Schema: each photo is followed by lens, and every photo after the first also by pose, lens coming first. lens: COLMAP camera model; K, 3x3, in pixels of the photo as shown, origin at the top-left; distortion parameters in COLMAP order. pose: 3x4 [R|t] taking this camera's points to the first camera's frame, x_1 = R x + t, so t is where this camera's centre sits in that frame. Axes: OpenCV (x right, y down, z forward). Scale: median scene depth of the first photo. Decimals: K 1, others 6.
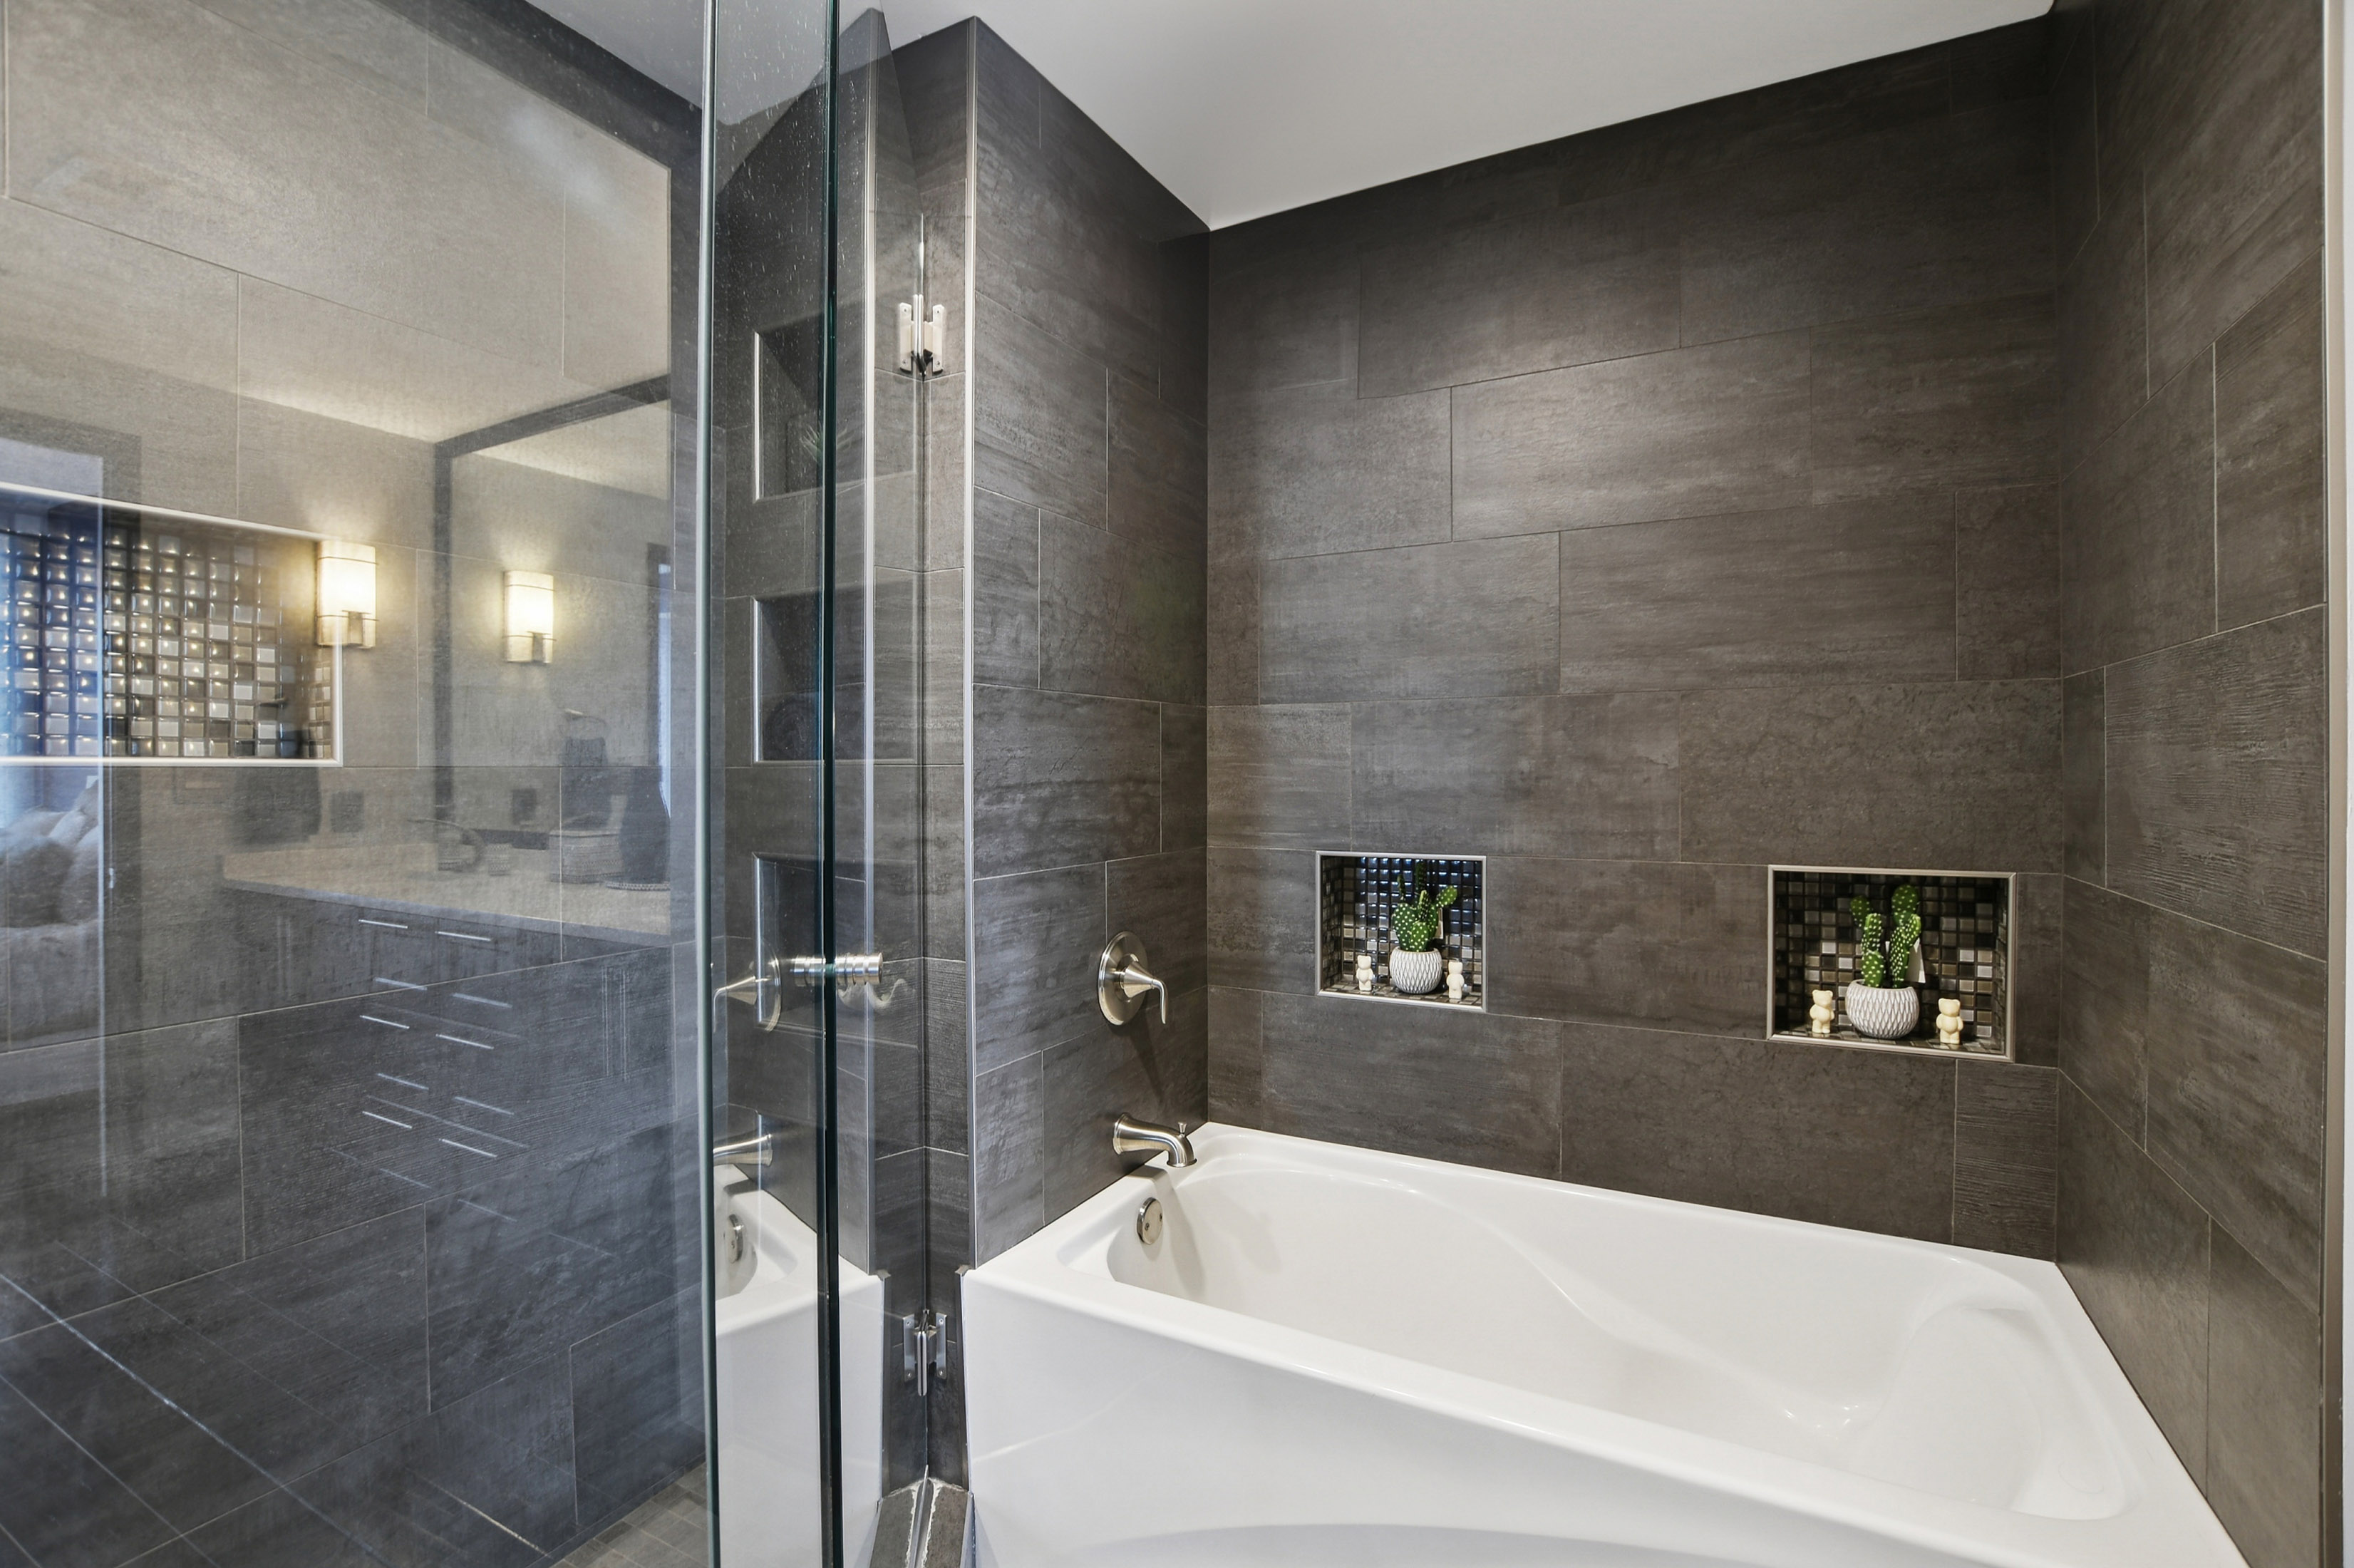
lens RADIAL K [[1066.6, 0, 1175.2], [0, 1066.6, 782.7], [0, 0, 1]] dist [-0.030109, 0.000323]
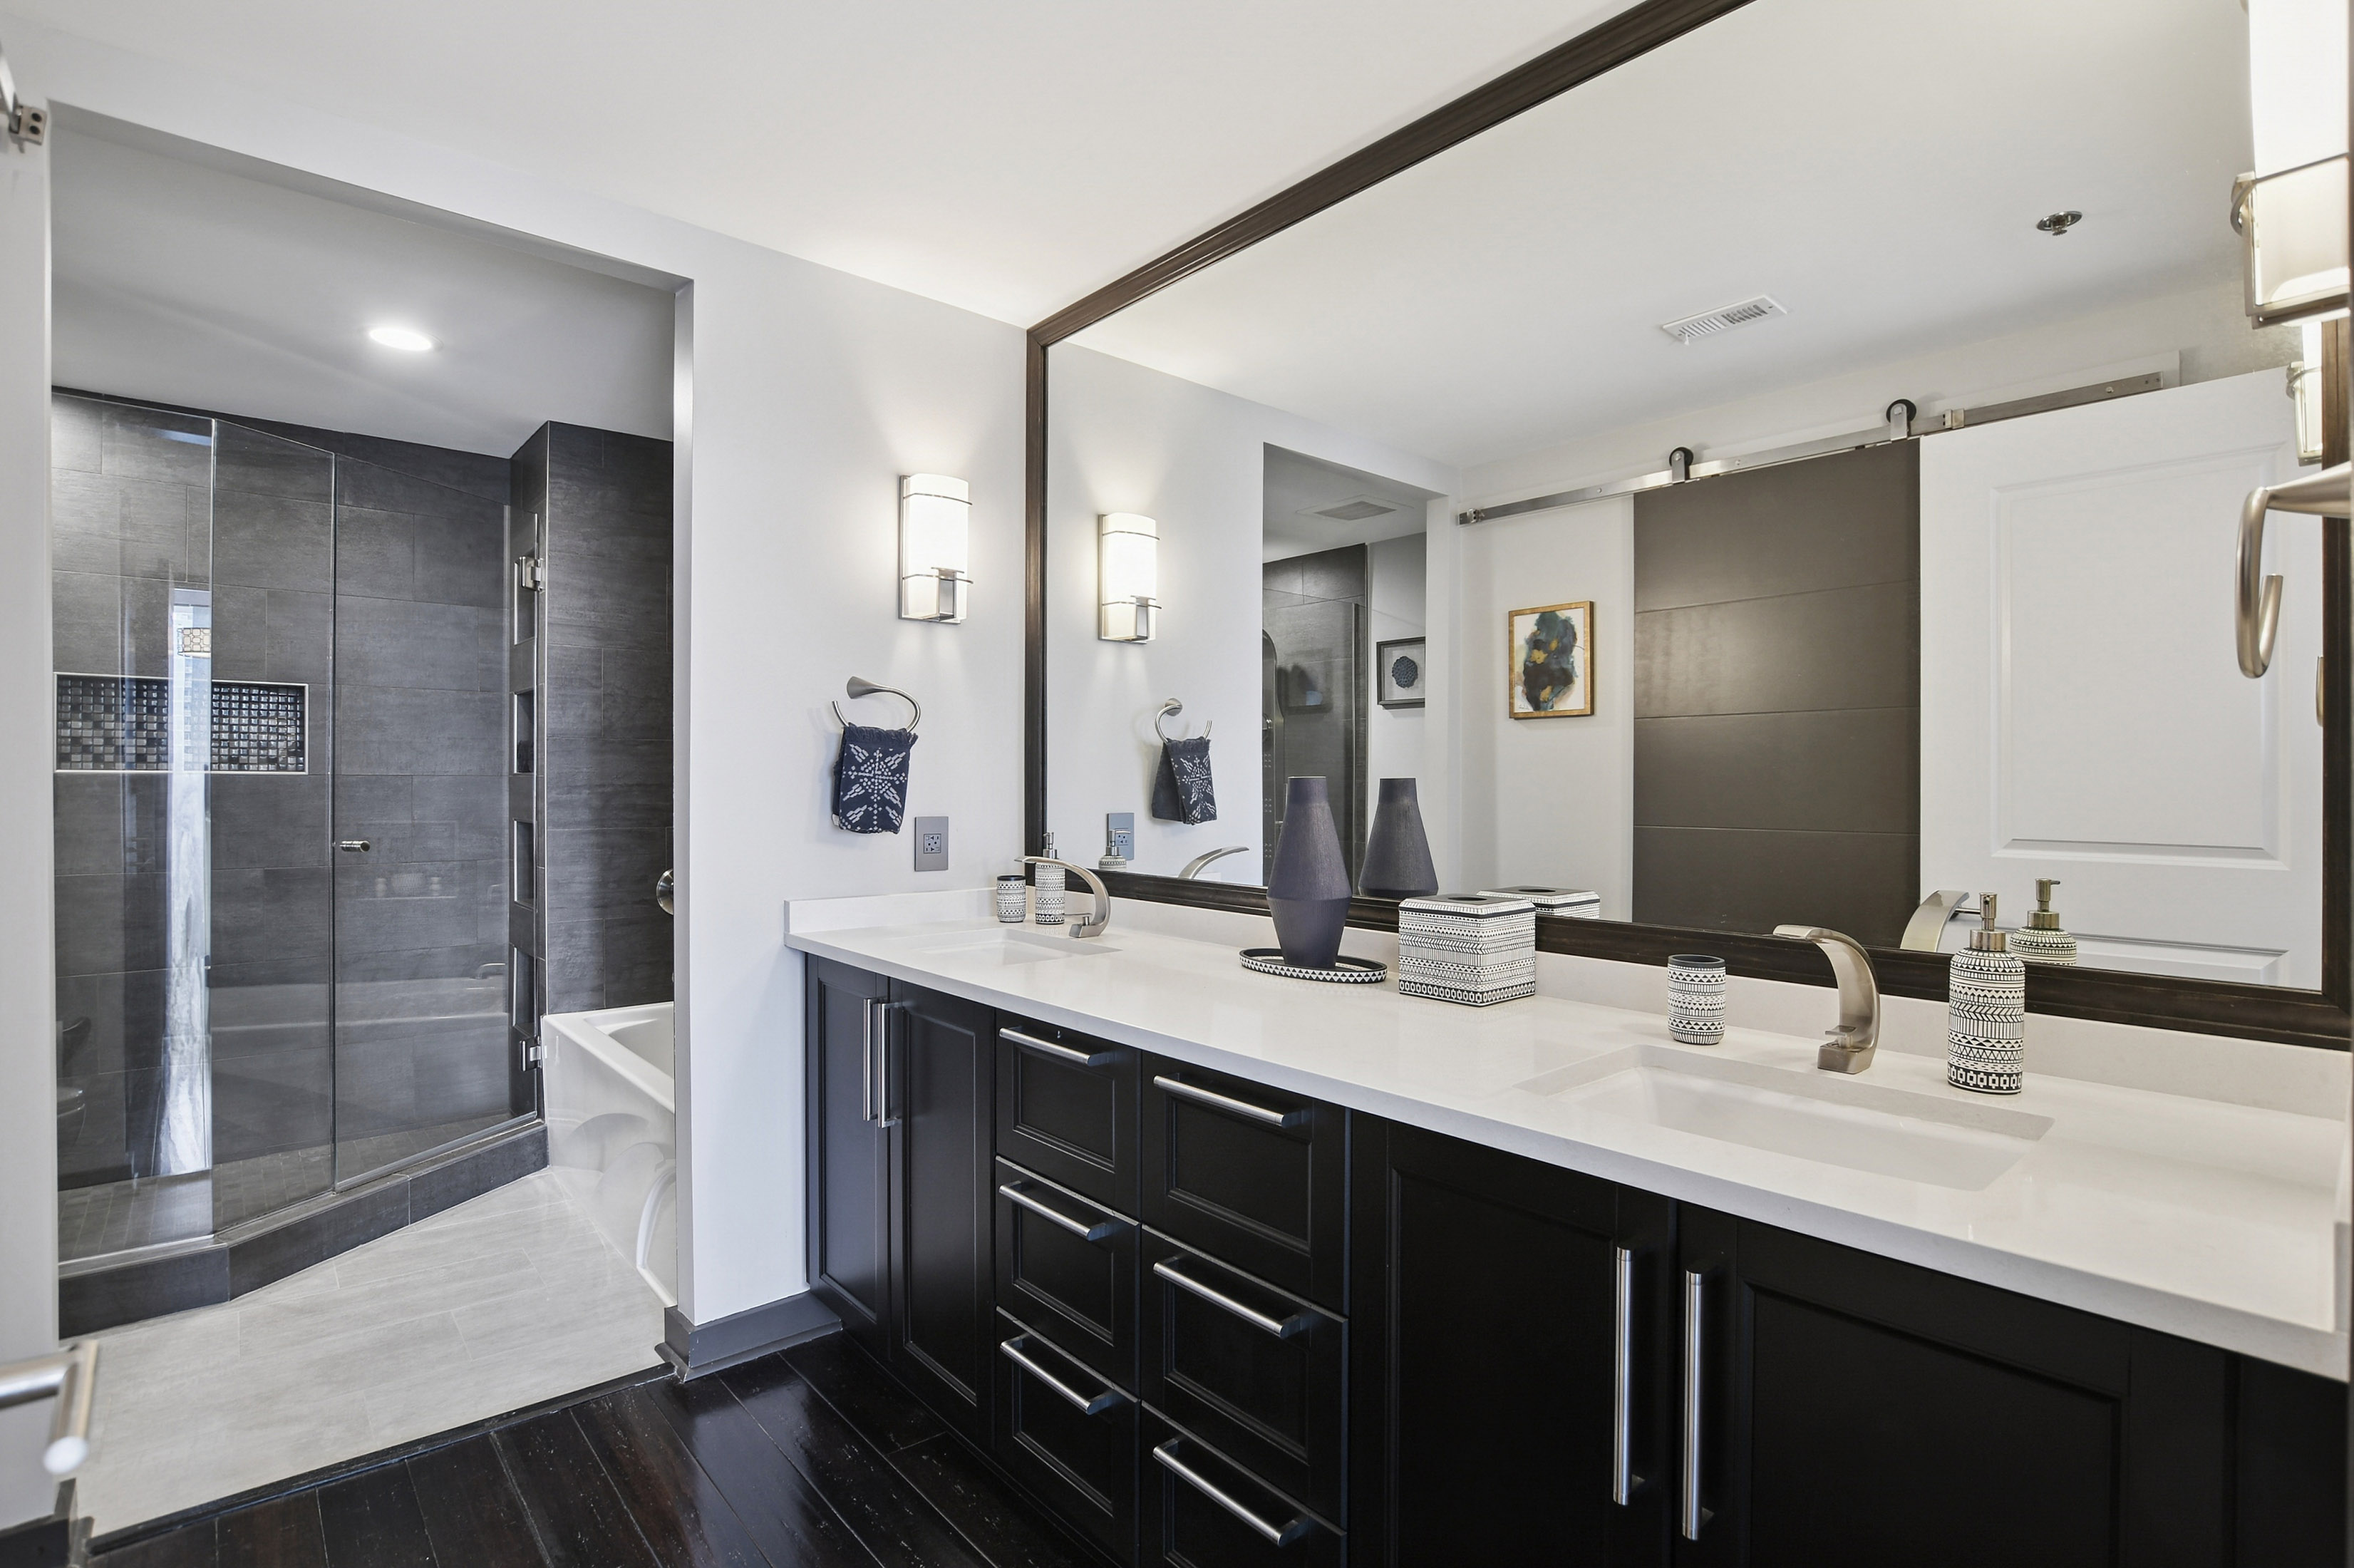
lens RADIAL K [[1131.2, 0, 1177.0], [0, 1131.2, 784.0], [0, 0, 1]] dist [-0.023354, 0.000779]
pose [[0.935273, 0.006221, -0.353872, 1.451358], [-0.011070, 0.999871, -0.011679, 0.010194], [0.353754, 0.014840, 0.935221, -0.531853]]
